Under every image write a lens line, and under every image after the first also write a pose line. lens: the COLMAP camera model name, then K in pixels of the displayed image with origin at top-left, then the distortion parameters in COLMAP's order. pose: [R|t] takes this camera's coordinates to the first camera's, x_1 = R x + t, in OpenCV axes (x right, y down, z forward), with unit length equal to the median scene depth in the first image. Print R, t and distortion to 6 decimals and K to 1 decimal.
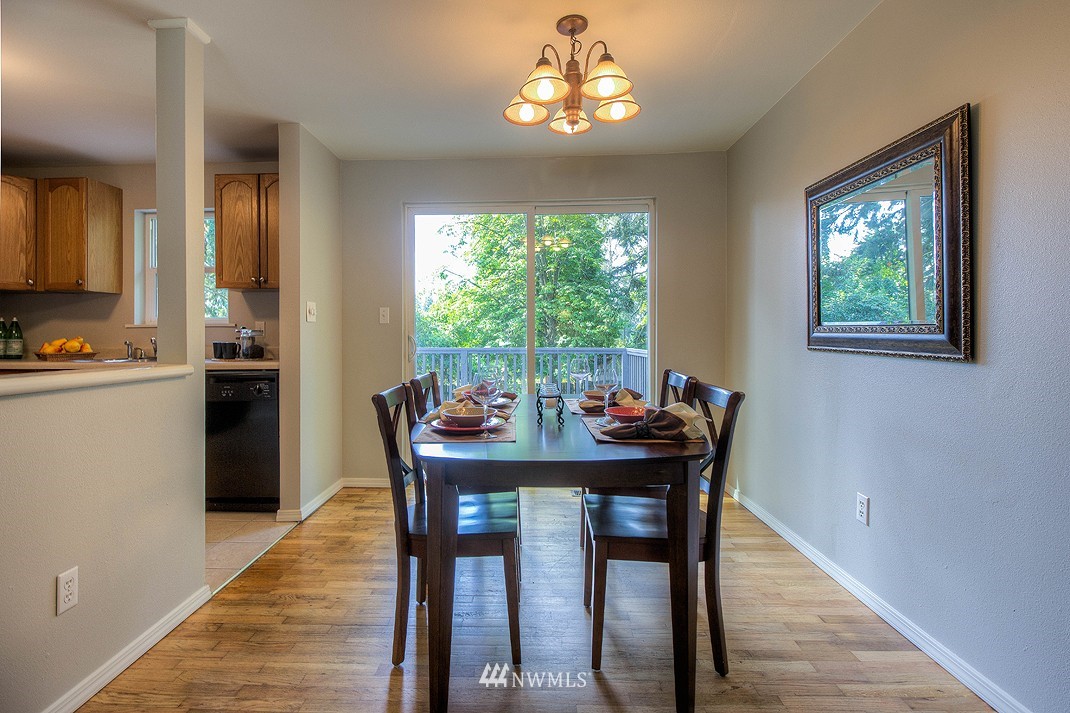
lens RADIAL K [[509.0, 0, 502.7], [0, 509.0, 336.7], [0, 0, 1]] dist [-0.003685, -0.003964]
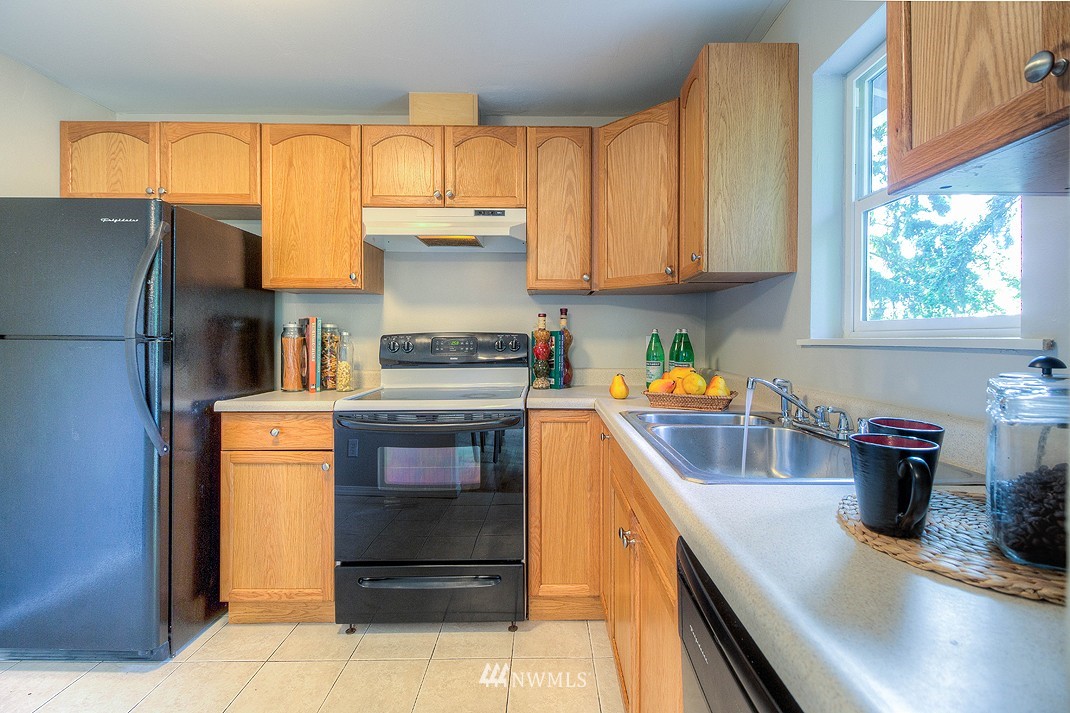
lens RADIAL K [[495.2, 0, 548.9], [0, 495.2, 325.4], [0, 0, 1]] dist [0.003232, -0.003431]
pose [[0.061780, -0.022903, -0.997827, -0.365527], [-0.005150, 0.999716, -0.023265, -0.028018], [0.998077, 0.006576, 0.061644, 0.852578]]
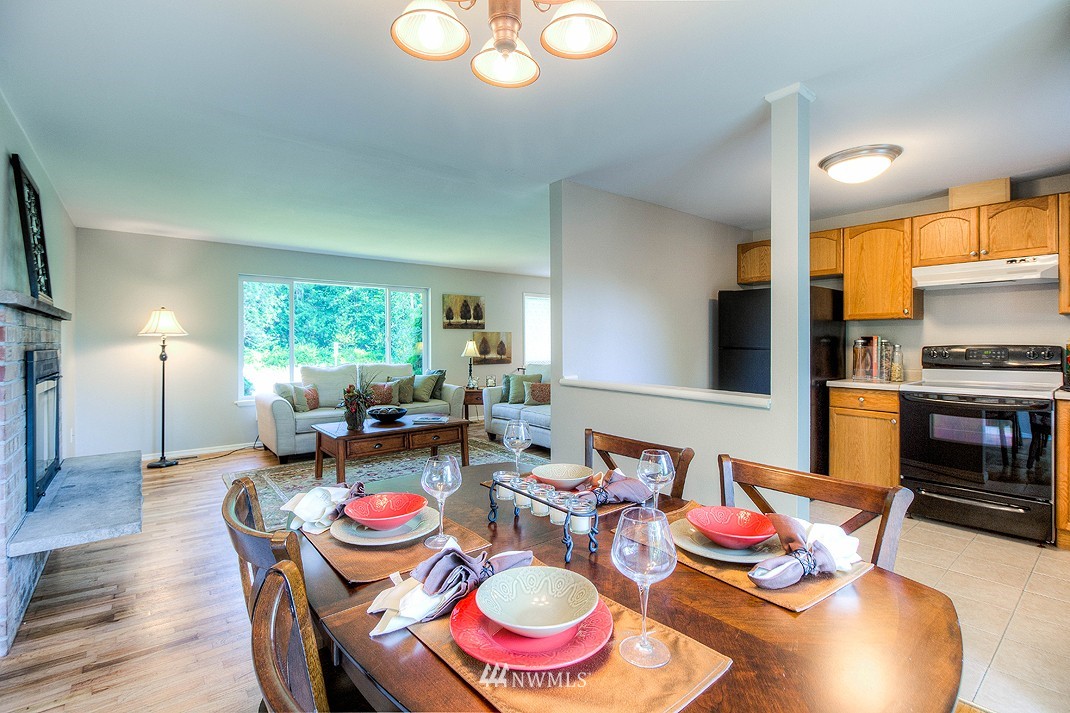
lens RADIAL K [[495.2, 0, 539.3], [0, 495.2, 349.1], [0, 0, 1]] dist [0.003232, -0.003431]
pose [[-0.739016, 0.017530, -0.673459, 0.283744], [0.004127, 0.999760, 0.021495, -0.051562], [0.673675, 0.013106, -0.738912, 0.893412]]
